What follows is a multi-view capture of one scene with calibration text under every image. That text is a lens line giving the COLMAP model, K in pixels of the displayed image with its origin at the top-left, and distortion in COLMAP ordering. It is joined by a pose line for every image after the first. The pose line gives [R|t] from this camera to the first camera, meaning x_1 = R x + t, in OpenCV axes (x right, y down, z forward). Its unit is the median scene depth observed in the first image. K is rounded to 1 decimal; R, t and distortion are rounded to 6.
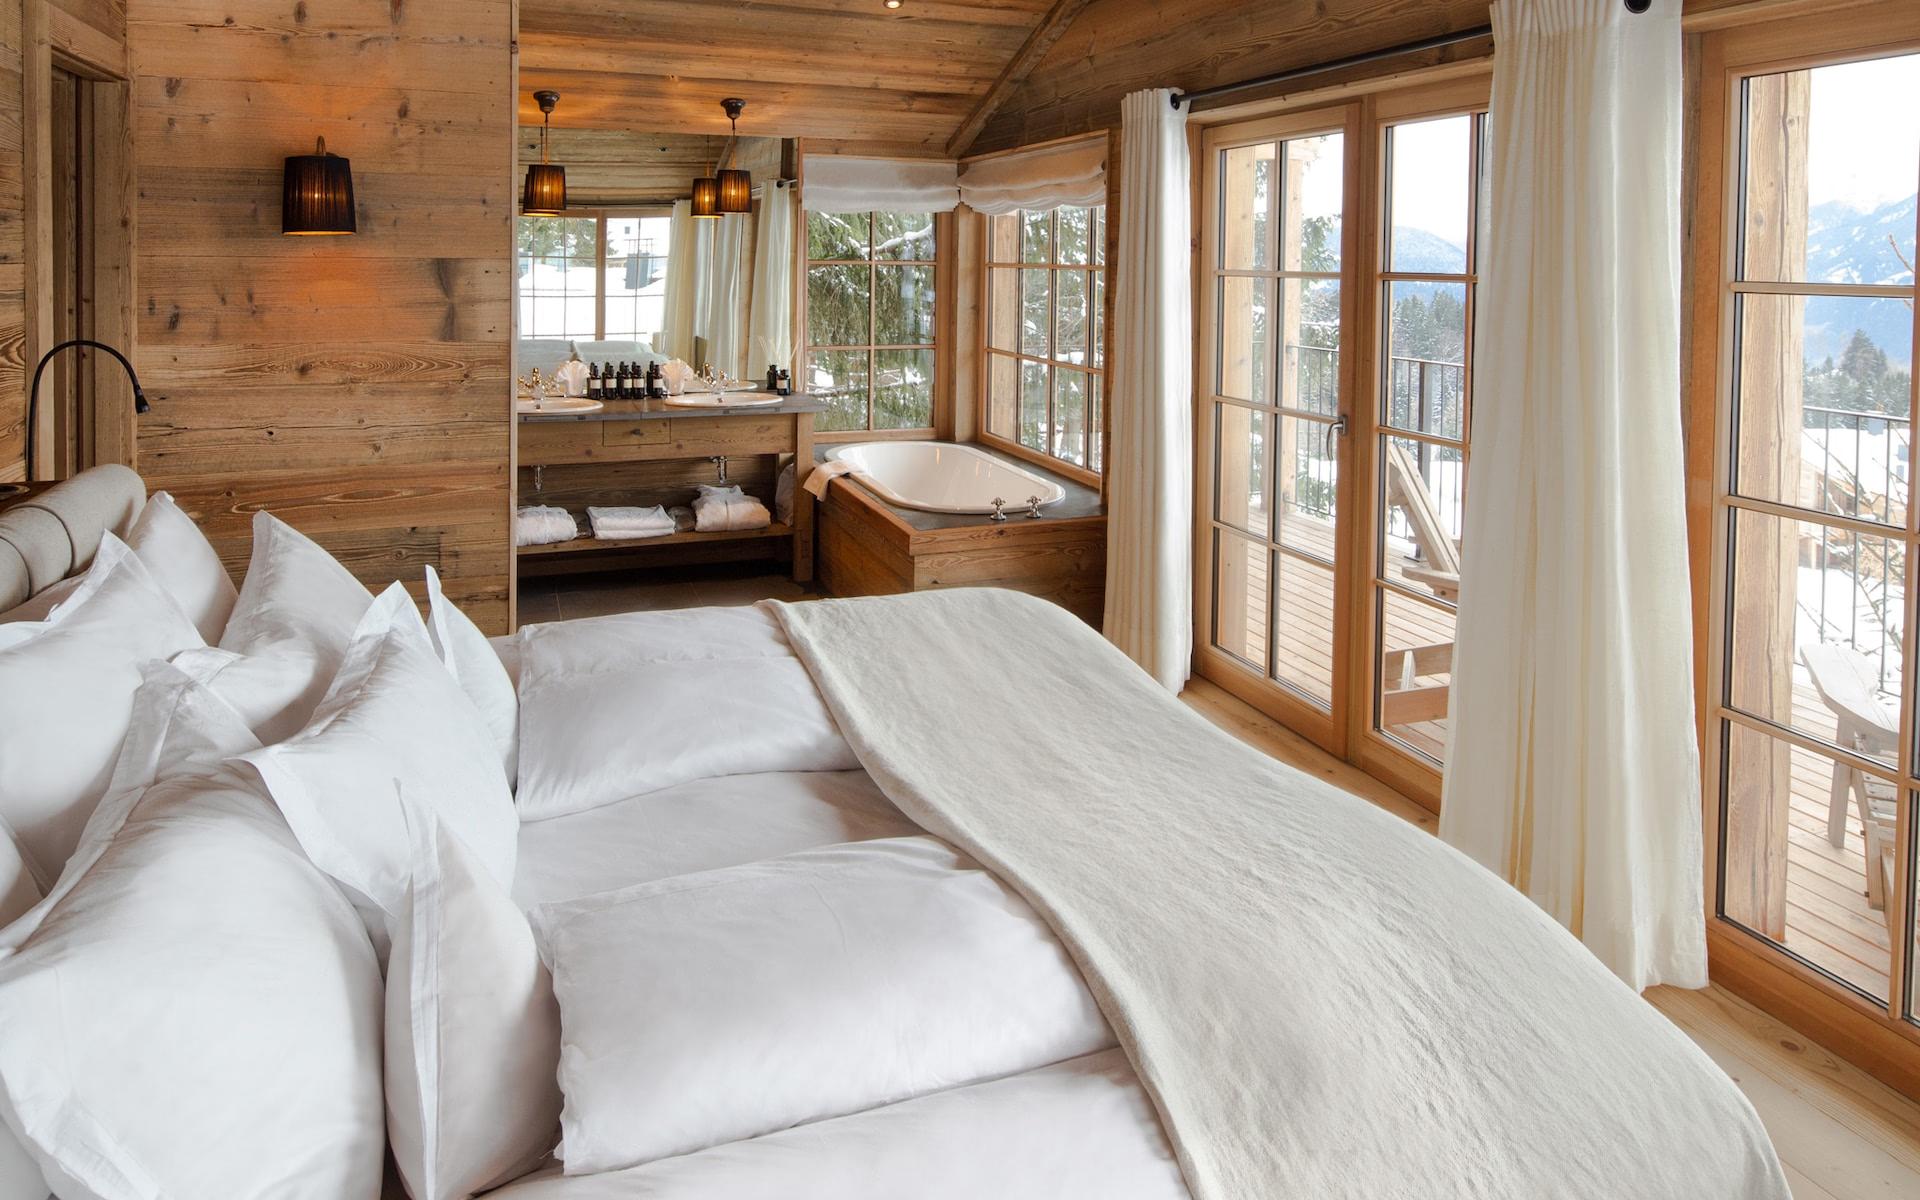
lens RADIAL K [[1232.7, 0, 957.8], [0, 1232.7, 540.5], [0, 0, 1]] dist [-0.013295, 0.001000]
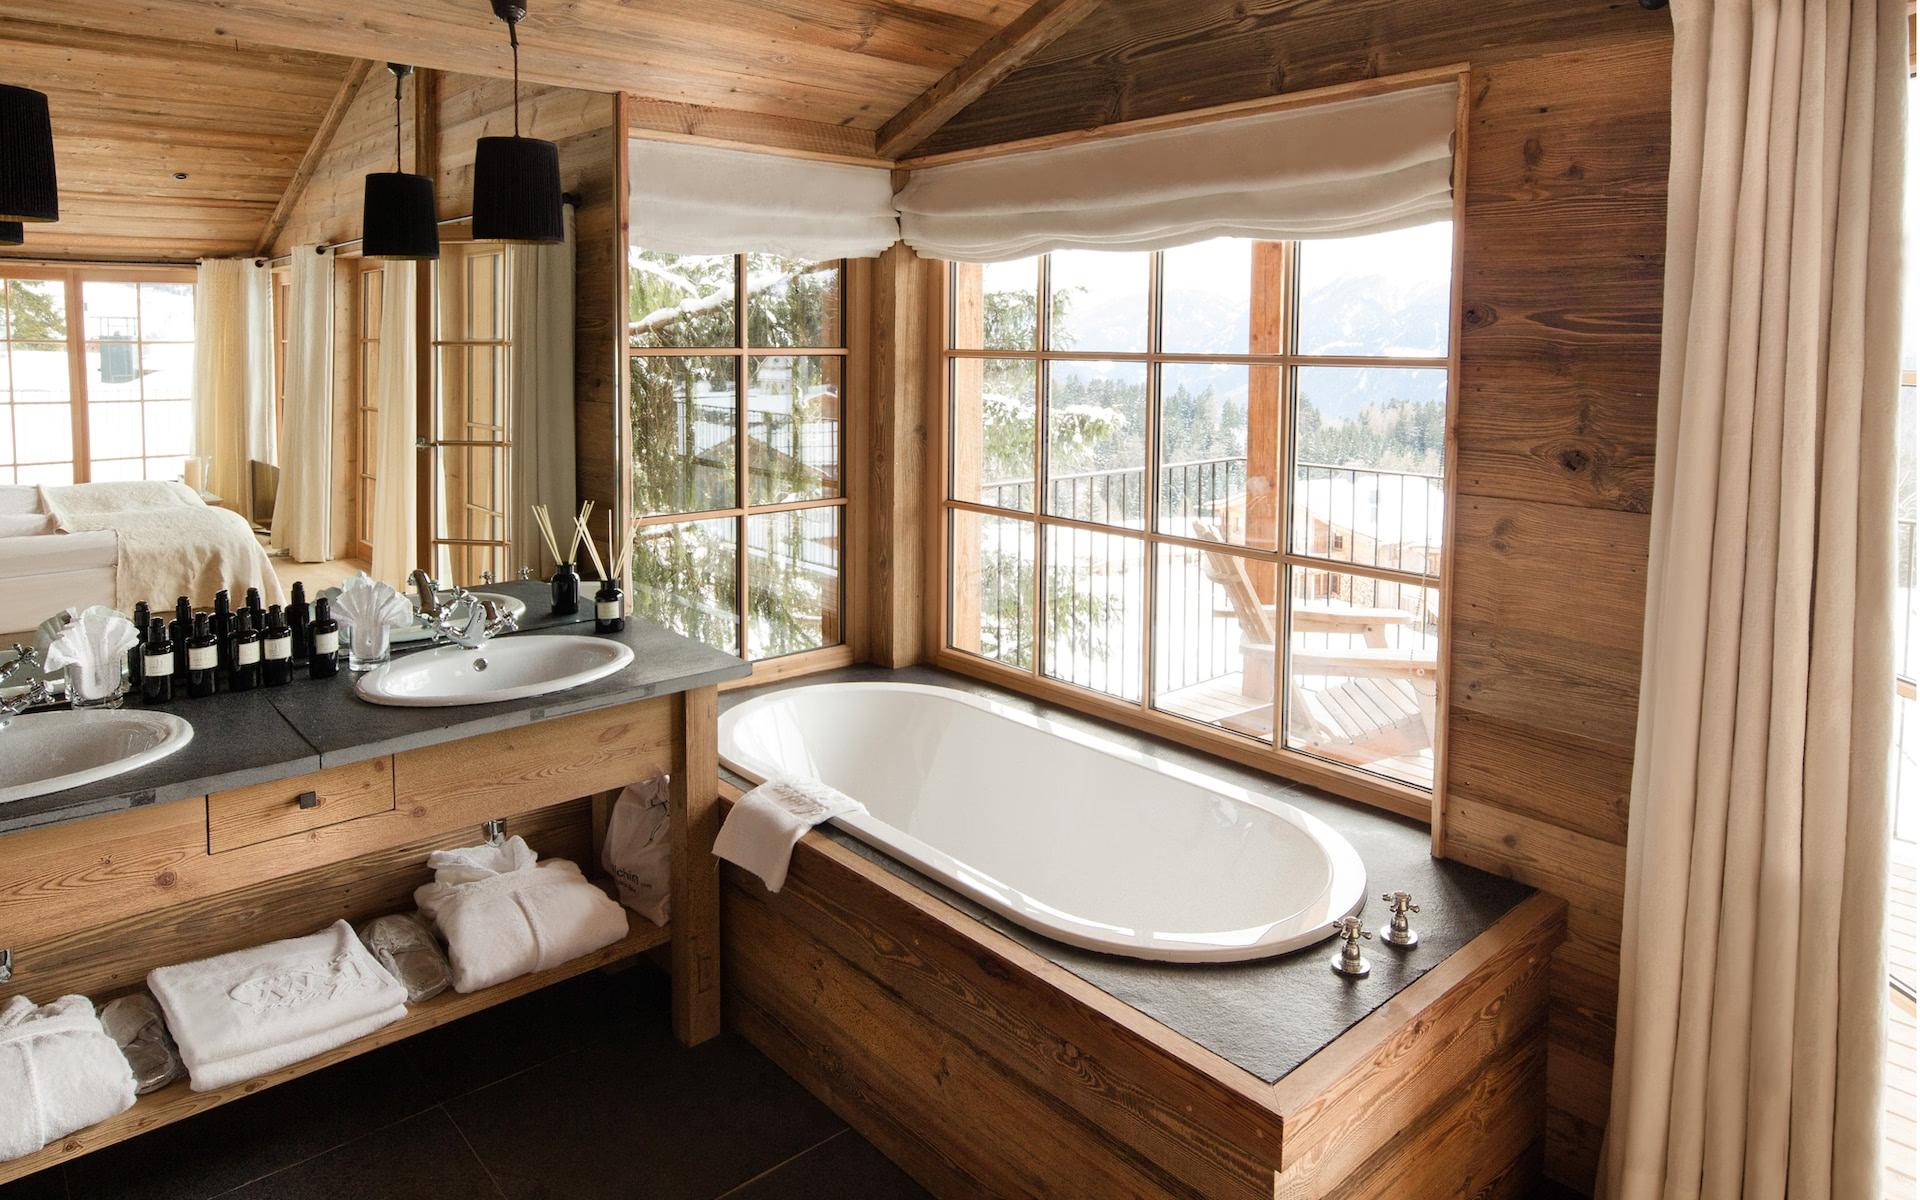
lens RADIAL K [[1232.7, 0, 957.8], [0, 1232.7, 540.5], [0, 0, 1]] dist [-0.013295, 0.001000]
pose [[0.936034, -0.062433, 0.346326, -0.179818], [0.083813, 0.995368, -0.047090, -0.121004], [-0.341782, 0.073104, 0.936932, 0.518220]]
